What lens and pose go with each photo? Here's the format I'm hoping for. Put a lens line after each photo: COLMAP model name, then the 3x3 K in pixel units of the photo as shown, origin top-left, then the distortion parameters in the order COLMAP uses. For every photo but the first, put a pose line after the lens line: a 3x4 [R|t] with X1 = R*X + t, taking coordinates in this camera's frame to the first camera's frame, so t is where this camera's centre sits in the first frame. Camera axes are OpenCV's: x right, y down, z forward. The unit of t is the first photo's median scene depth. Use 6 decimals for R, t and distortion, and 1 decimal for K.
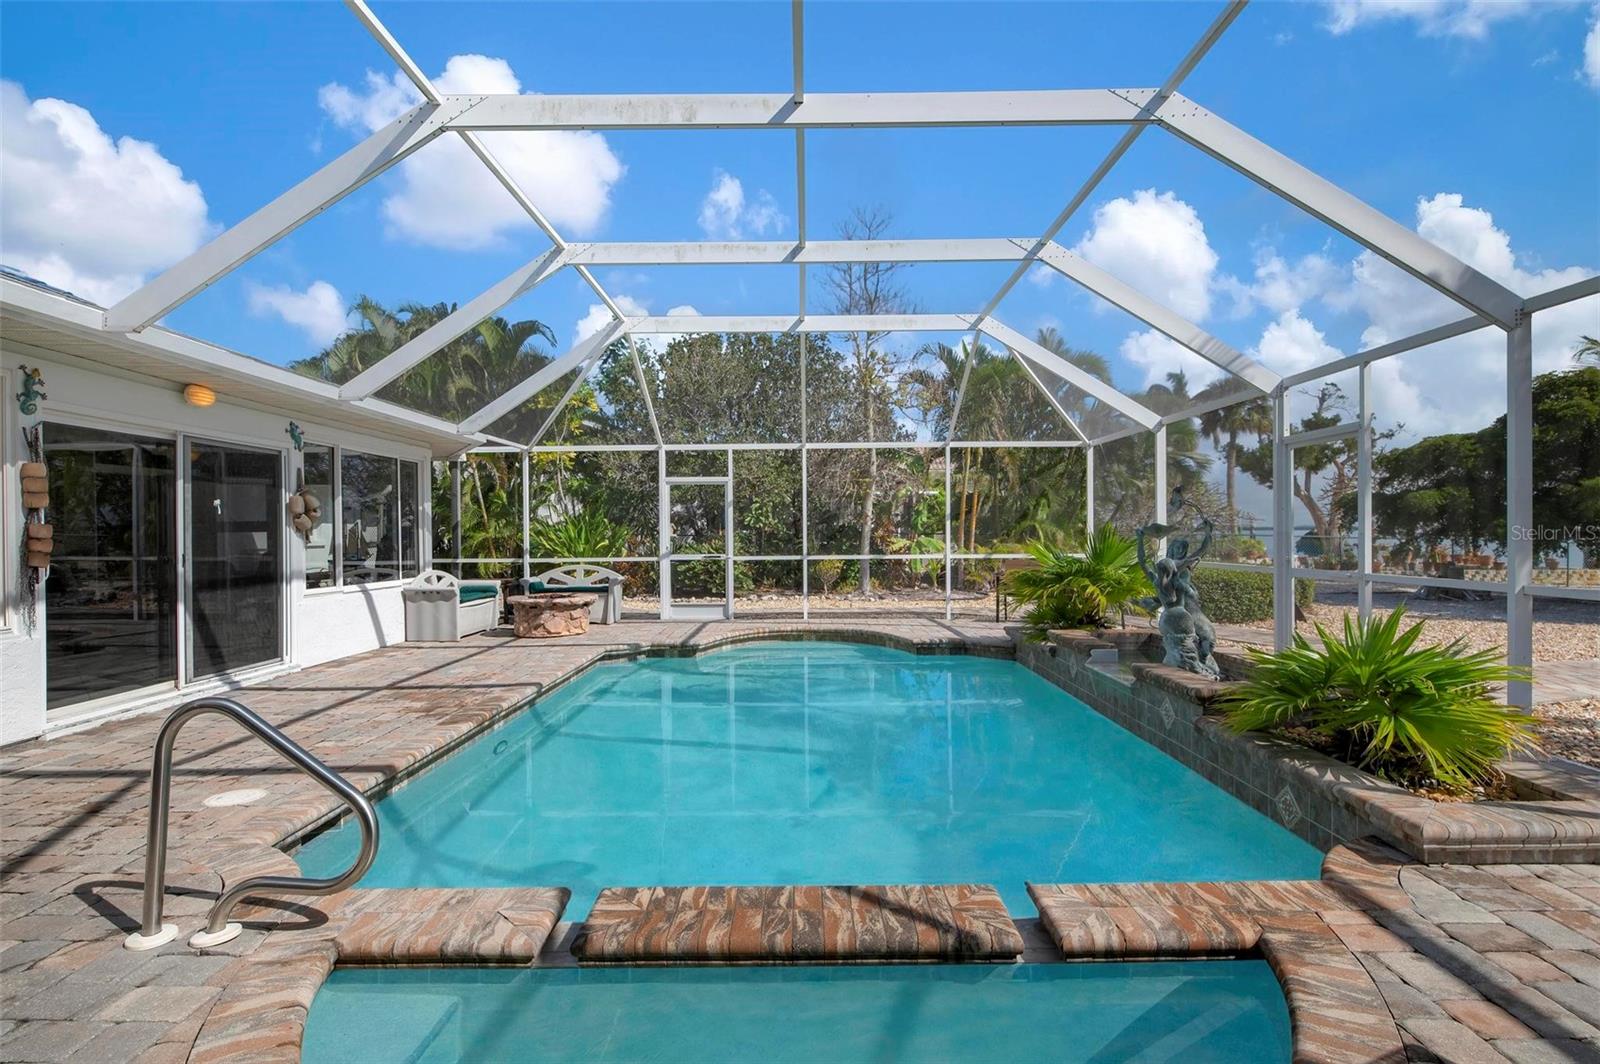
lens RADIAL K [[791.2, 0, 807.4], [0, 791.2, 536.0], [0, 0, 1]] dist [0.004667, -0.009047]
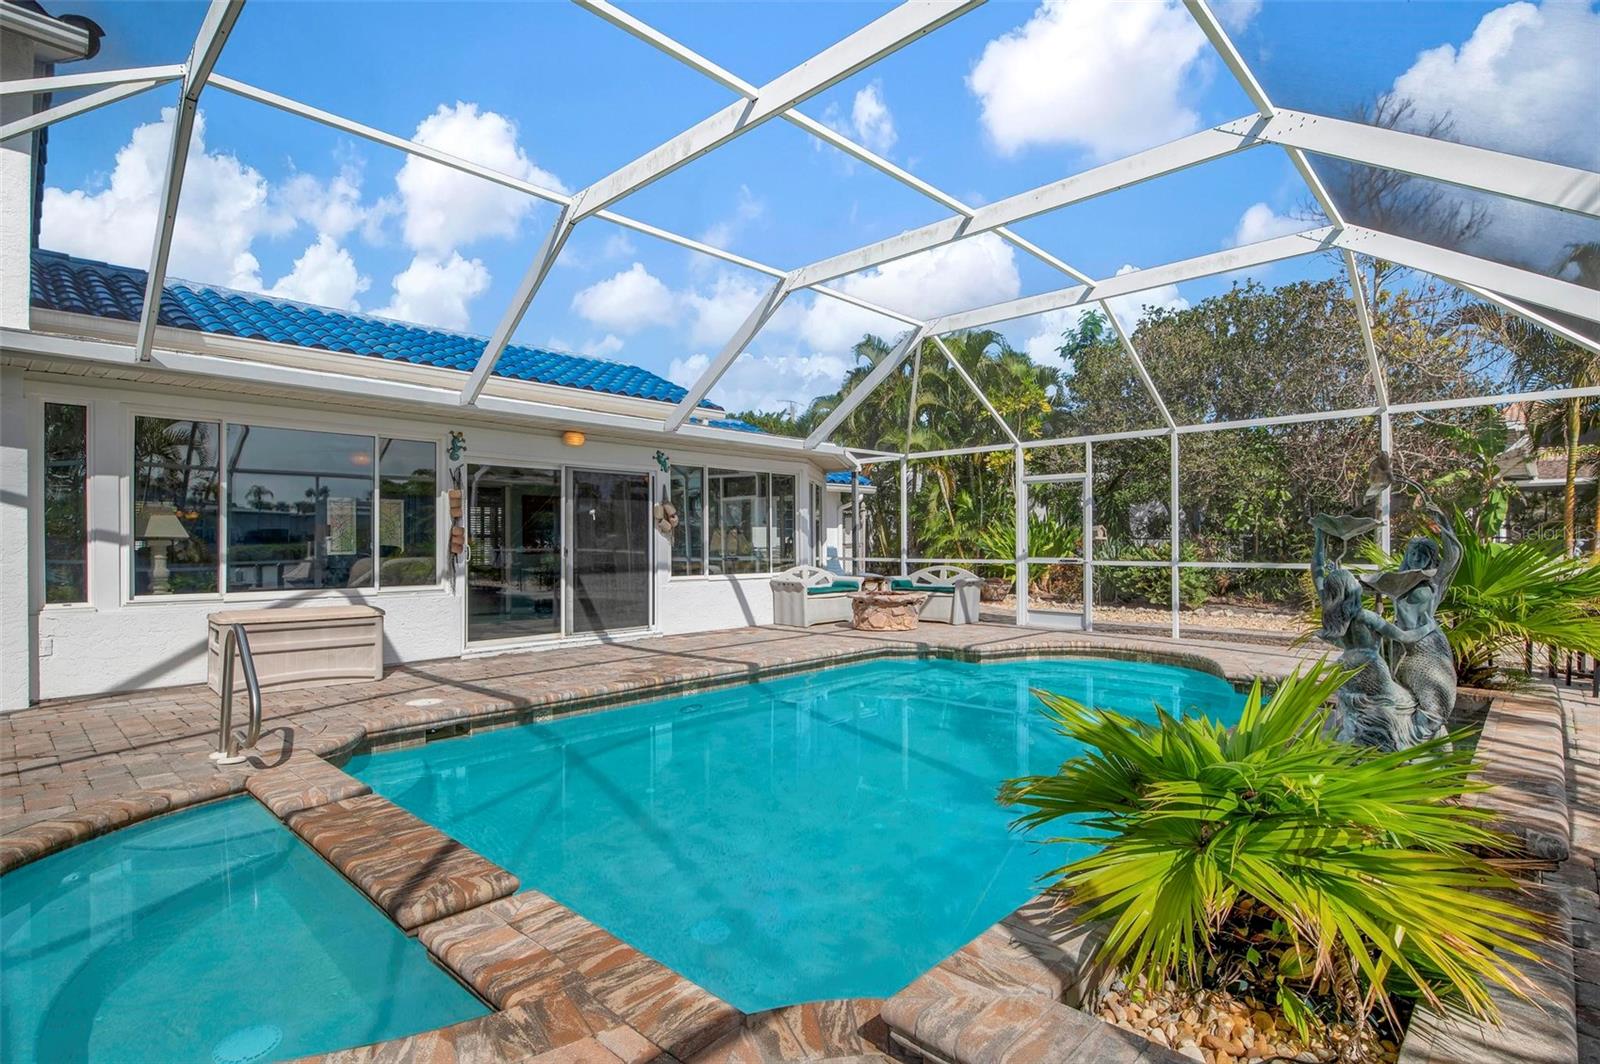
lens RADIAL K [[791.2, 0, 807.4], [0, 791.2, 536.0], [0, 0, 1]] dist [0.004667, -0.009047]
pose [[0.724831, 0.000910, -0.688926, 0.396648], [-0.005006, 0.999980, -0.003946, 0.003917], [0.688909, 0.006309, 0.724821, 0.175902]]
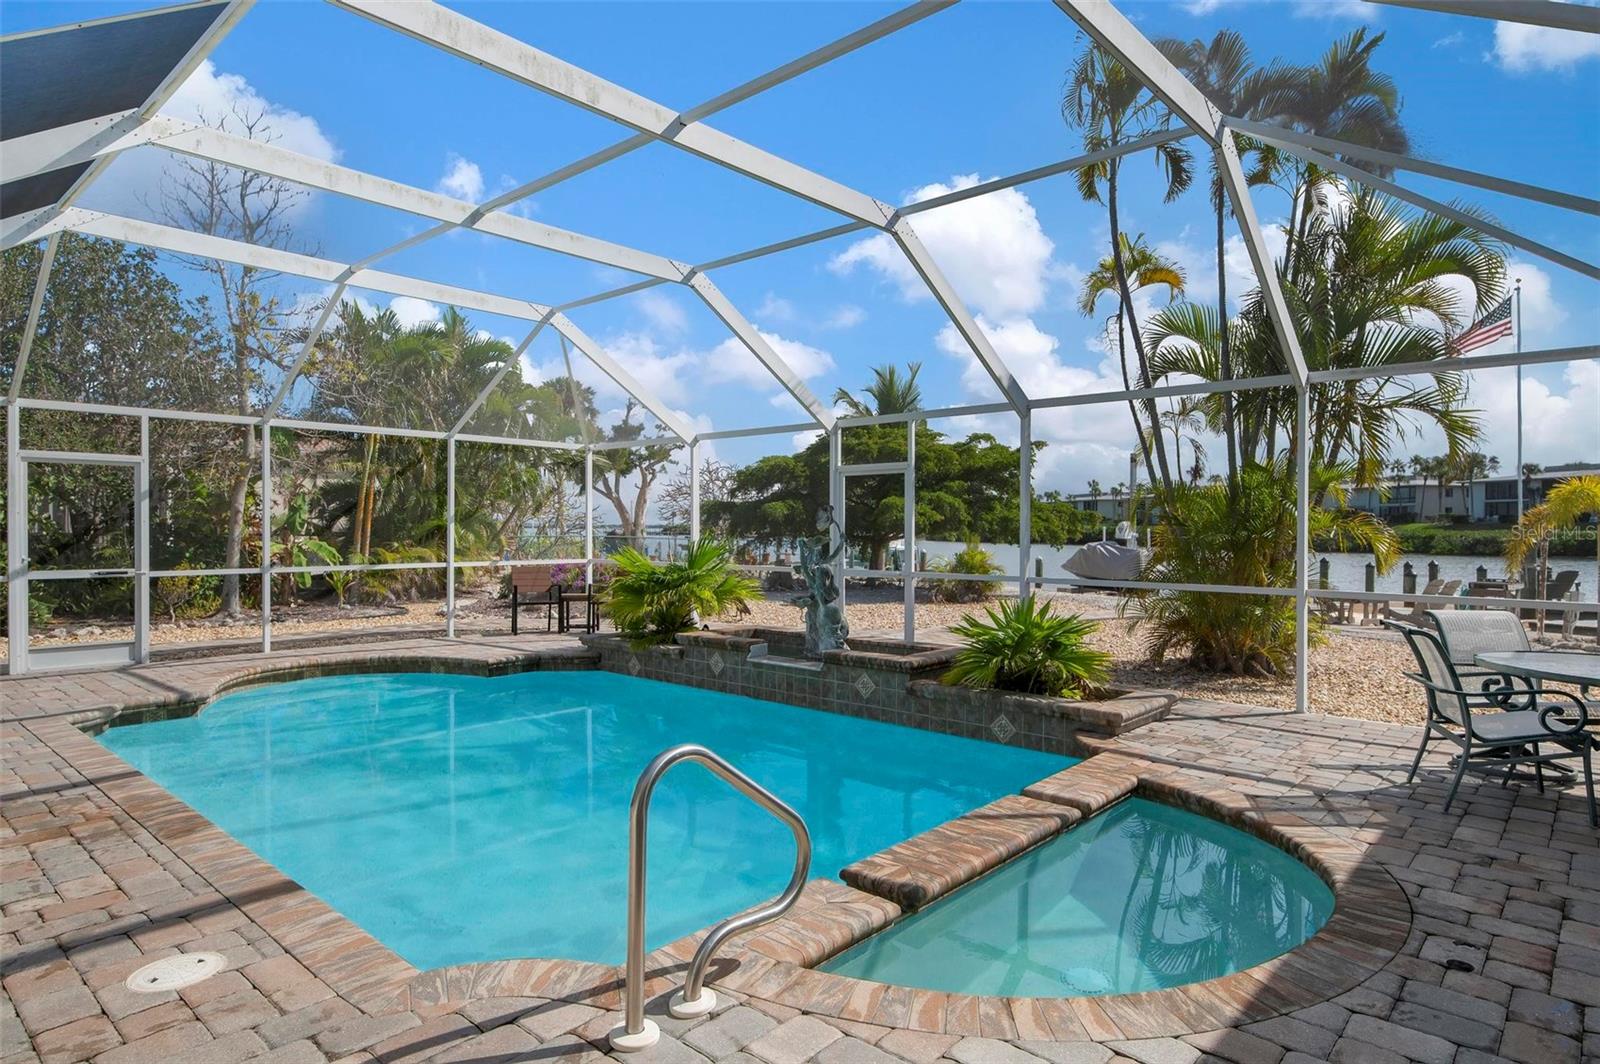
lens RADIAL K [[907.8, 0, 809.5], [0, 907.8, 532.9], [0, 0, 1]] dist [0.011166, 0.000878]
pose [[0.662346, 0.004880, 0.749182, -0.422383], [-0.004260, 0.999987, -0.002748, -0.011159], [-0.749186, -0.001371, 0.662358, 0.057031]]
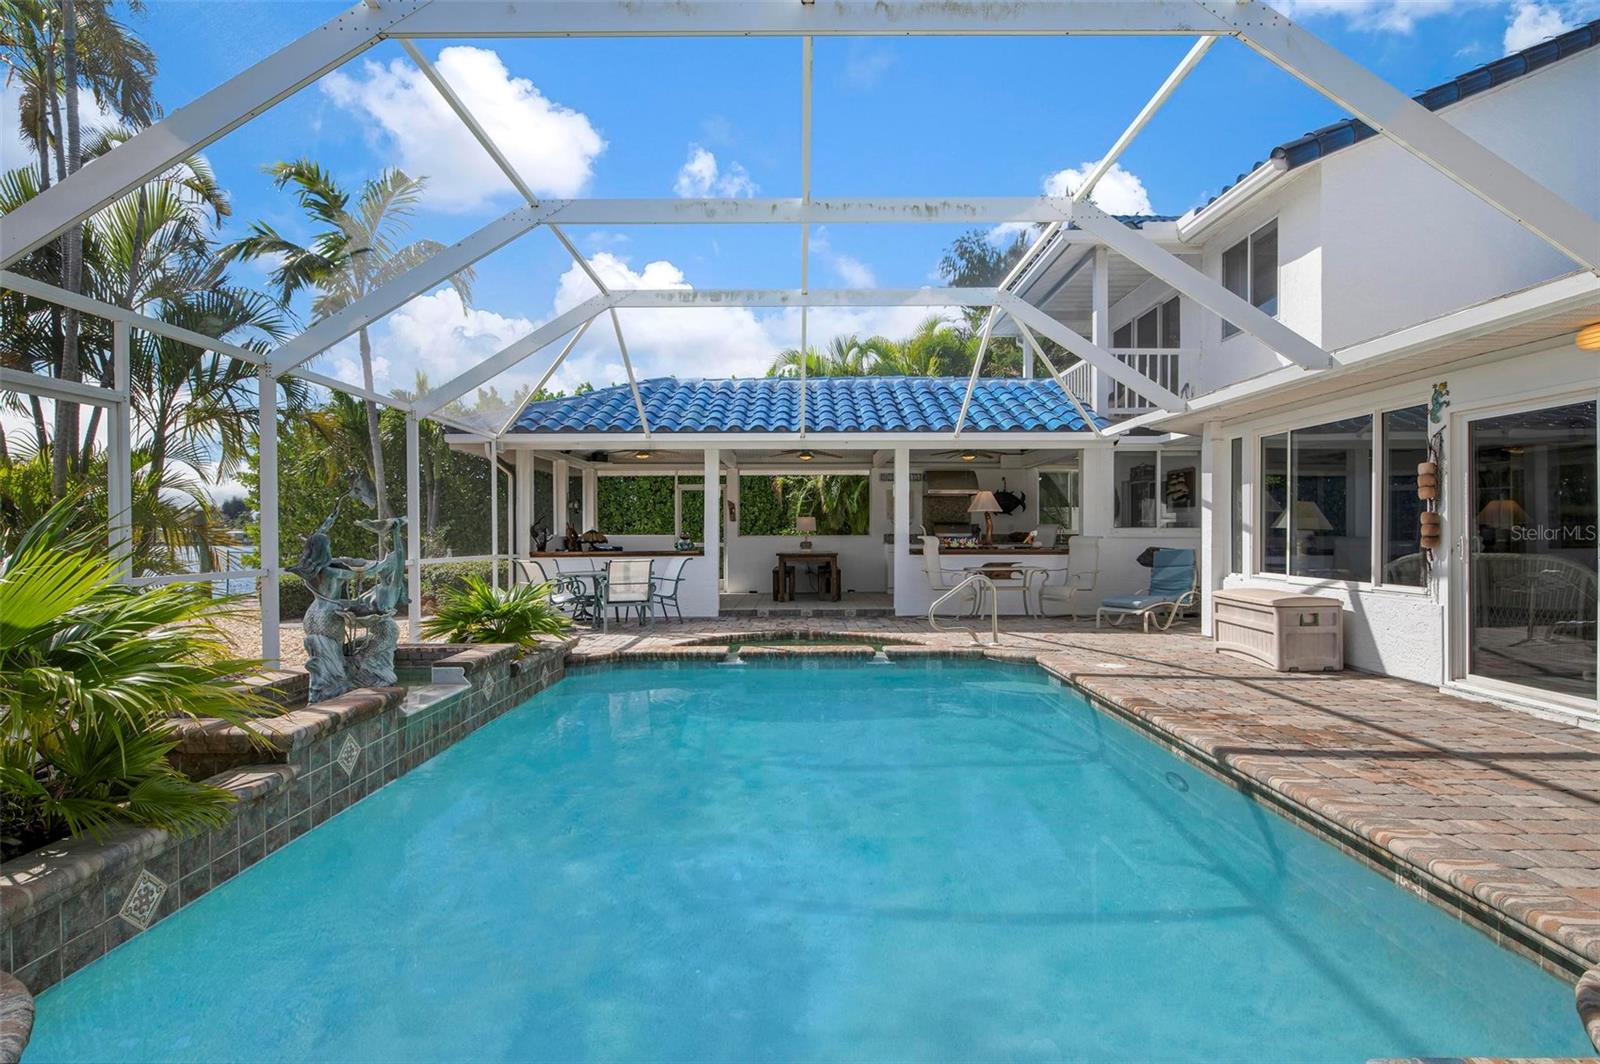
lens RADIAL K [[791.2, 0, 807.4], [0, 791.2, 536.0], [0, 0, 1]] dist [0.004667, -0.009047]
pose [[-0.999830, 0.011247, -0.014637, 0.007092], [0.011080, 0.999873, 0.011438, -0.001690], [0.014764, 0.011274, -0.999827, 1.273253]]
